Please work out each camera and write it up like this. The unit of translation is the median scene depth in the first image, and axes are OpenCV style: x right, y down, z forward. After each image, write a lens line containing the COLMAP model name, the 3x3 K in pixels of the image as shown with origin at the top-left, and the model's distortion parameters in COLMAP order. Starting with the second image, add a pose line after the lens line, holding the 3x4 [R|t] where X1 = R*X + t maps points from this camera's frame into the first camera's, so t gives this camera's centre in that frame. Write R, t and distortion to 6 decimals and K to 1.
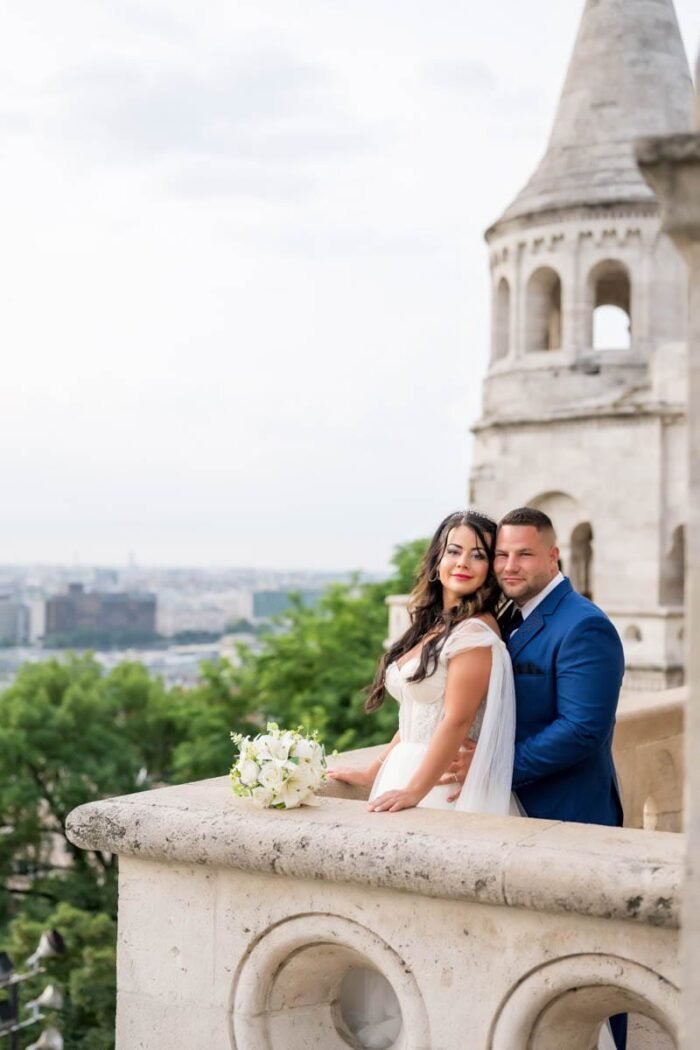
lens RADIAL K [[1499.2, 0, 350.3], [0, 1499.2, 522.0], [0, 0, 1]] dist [0.019686, 0.000000]
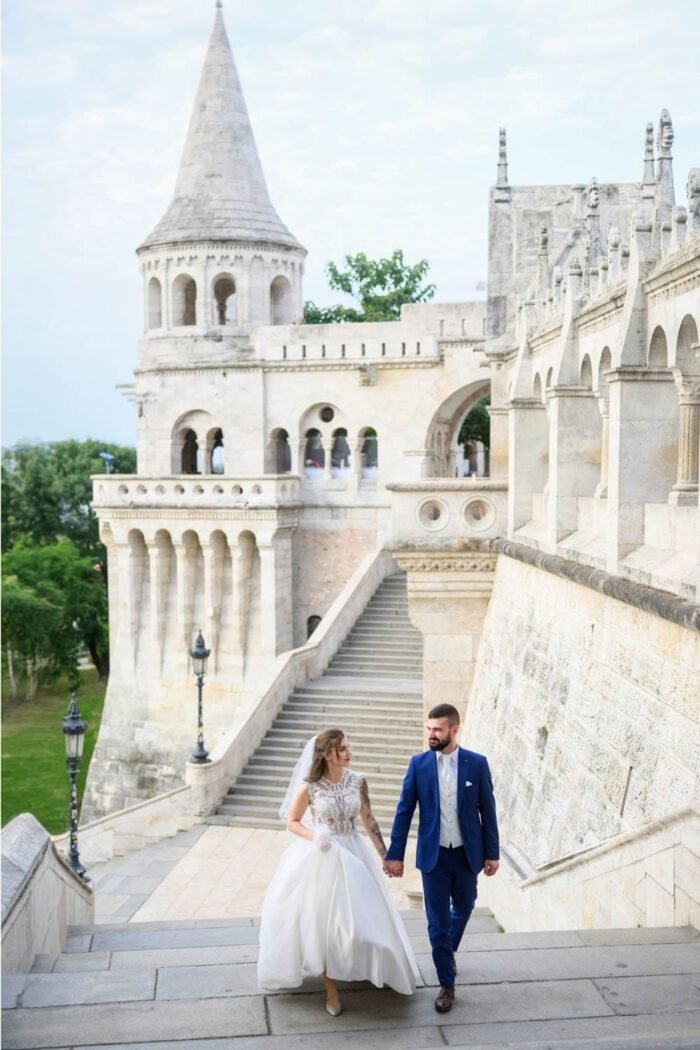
lens RADIAL K [[1499.2, 0, 349.5], [0, 1499.2, 526.0], [0, 0, 1]] dist [0.019686, 0.000000]
pose [[0.915543, -0.037660, 0.400452, -0.387859], [0.009747, 0.997392, 0.071514, -0.008850], [-0.402101, -0.061571, 0.913523, -0.624847]]
